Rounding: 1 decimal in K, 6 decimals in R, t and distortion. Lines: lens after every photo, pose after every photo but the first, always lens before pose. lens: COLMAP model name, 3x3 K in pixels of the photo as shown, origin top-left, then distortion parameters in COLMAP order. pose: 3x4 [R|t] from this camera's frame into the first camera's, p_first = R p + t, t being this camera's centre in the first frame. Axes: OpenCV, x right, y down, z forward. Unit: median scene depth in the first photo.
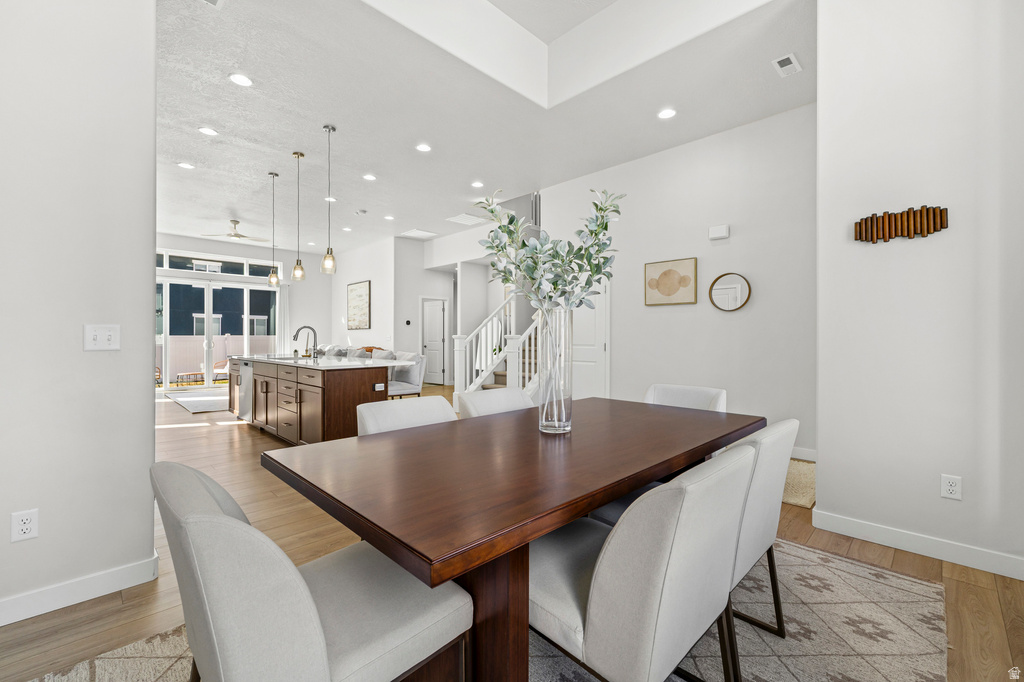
lens RADIAL K [[432.0, 0, 512.7], [0, 432.0, 339.1], [0, 0, 1]] dist [0.002986, 0.000578]
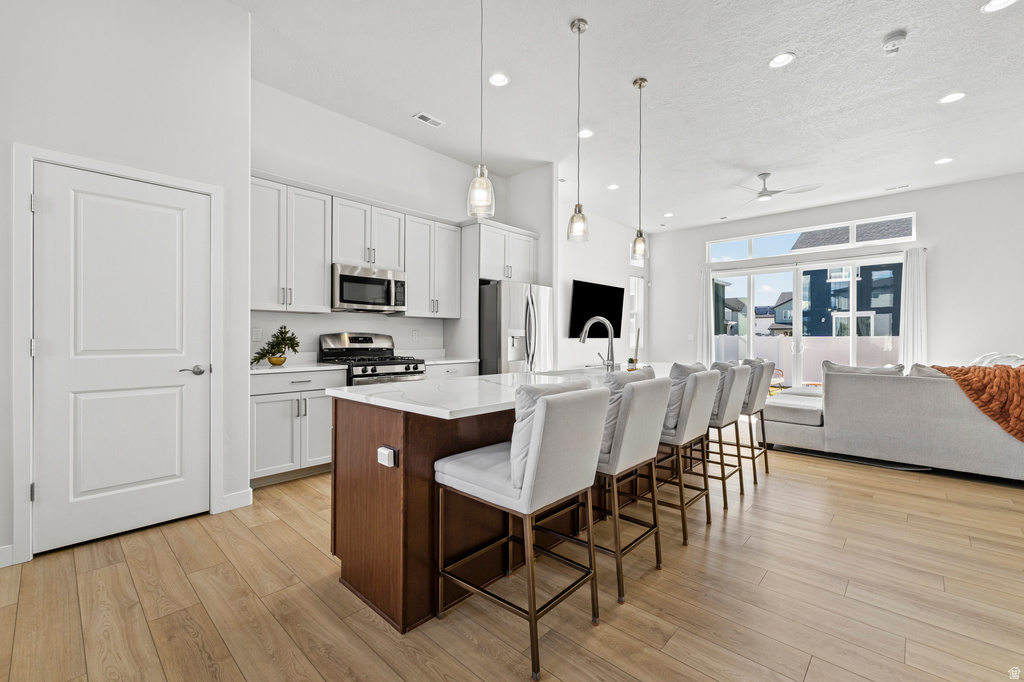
lens RADIAL K [[432.0, 0, 512.7], [0, 432.0, 339.1], [0, 0, 1]] dist [0.002986, 0.000578]
pose [[0.036826, 0.003767, -0.999315, 0.194249], [-0.003509, 0.999987, 0.003641, -0.001734], [0.999316, 0.003372, 0.036838, 2.026230]]
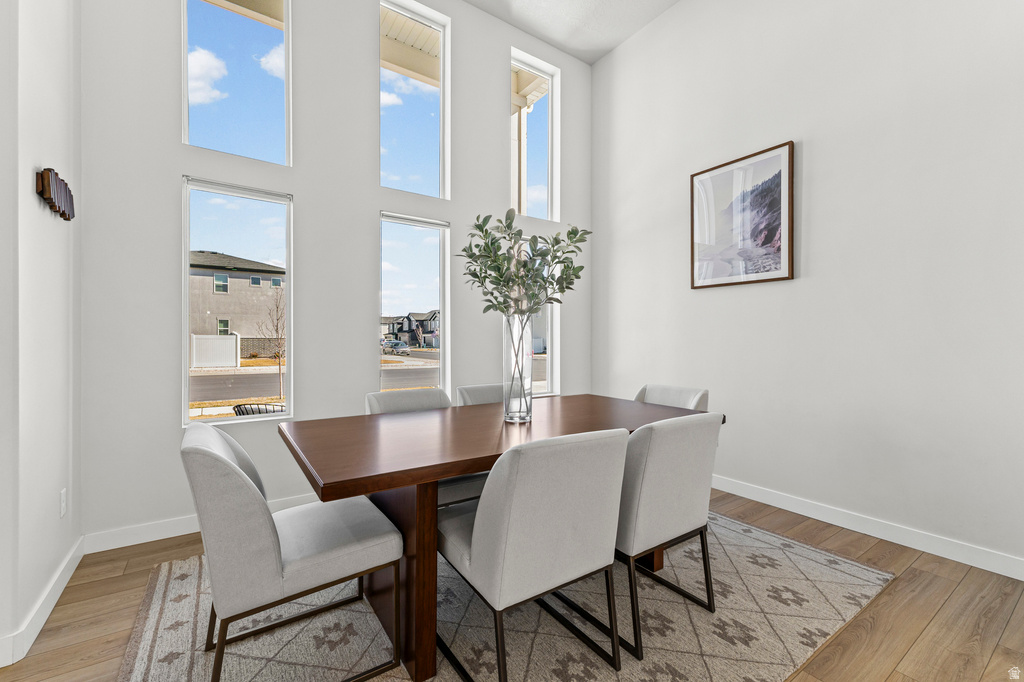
lens RADIAL K [[432.0, 0, 512.7], [0, 432.0, 339.1], [0, 0, 1]] dist [0.002986, 0.000578]
pose [[-0.983469, -0.001788, 0.181067, -0.075900], [-0.002262, 0.999995, -0.002411, -0.001181], [-0.181062, -0.002780, -0.983468, 1.677367]]
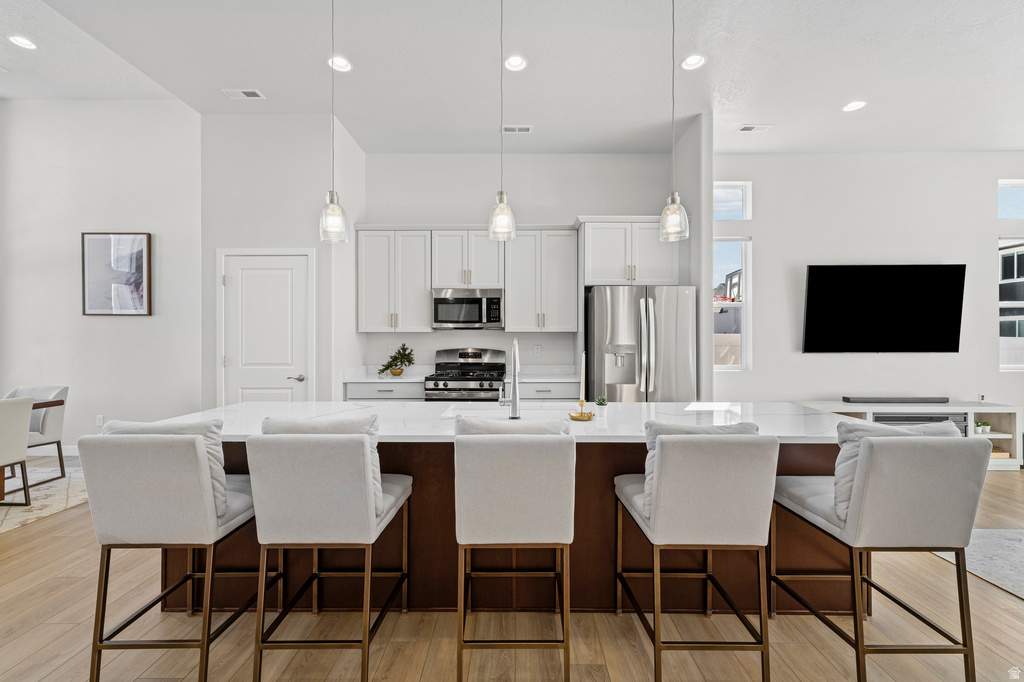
lens RADIAL K [[432.0, 0, 512.7], [0, 432.0, 339.1], [0, 0, 1]] dist [0.002986, 0.000578]
pose [[-0.709715, -0.002928, -0.704483, -0.415897], [0.000867, 0.999987, -0.005029, -0.054625], [0.704488, -0.004179, -0.709703, 3.015336]]
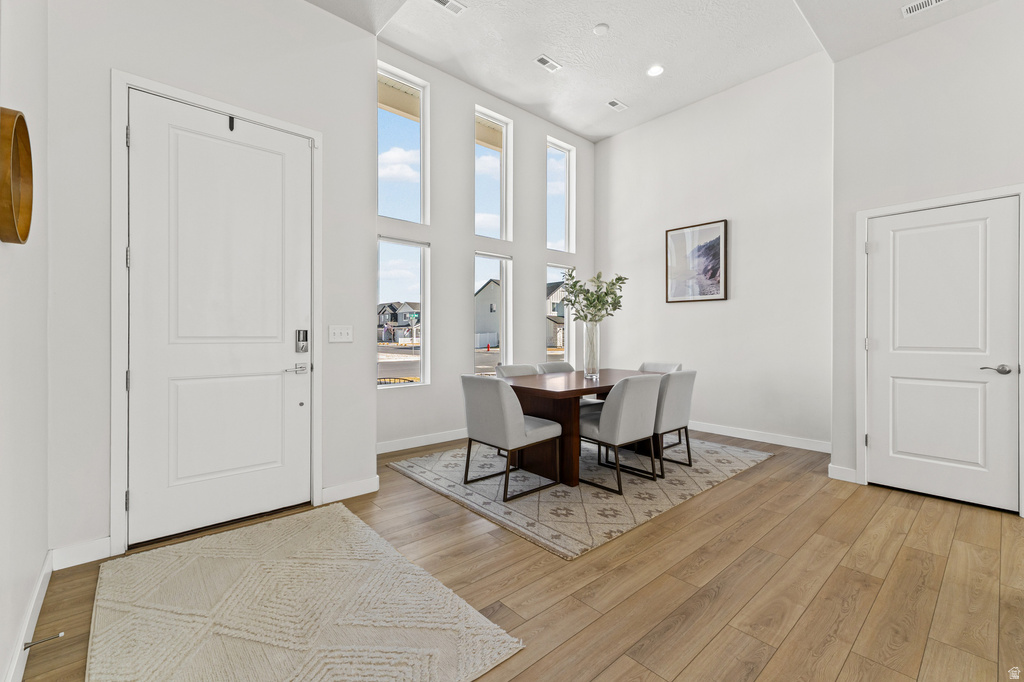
lens RADIAL K [[435.0, 0, 510.4], [0, 435.0, 333.6], [0, 0, 1]] dist [0.000966, 0.000092]
pose [[-0.997979, -0.002706, 0.063482, 0.287419], [-0.002878, 0.999992, -0.002620, -0.003238], [-0.063475, -0.002798, -0.997980, 2.524454]]
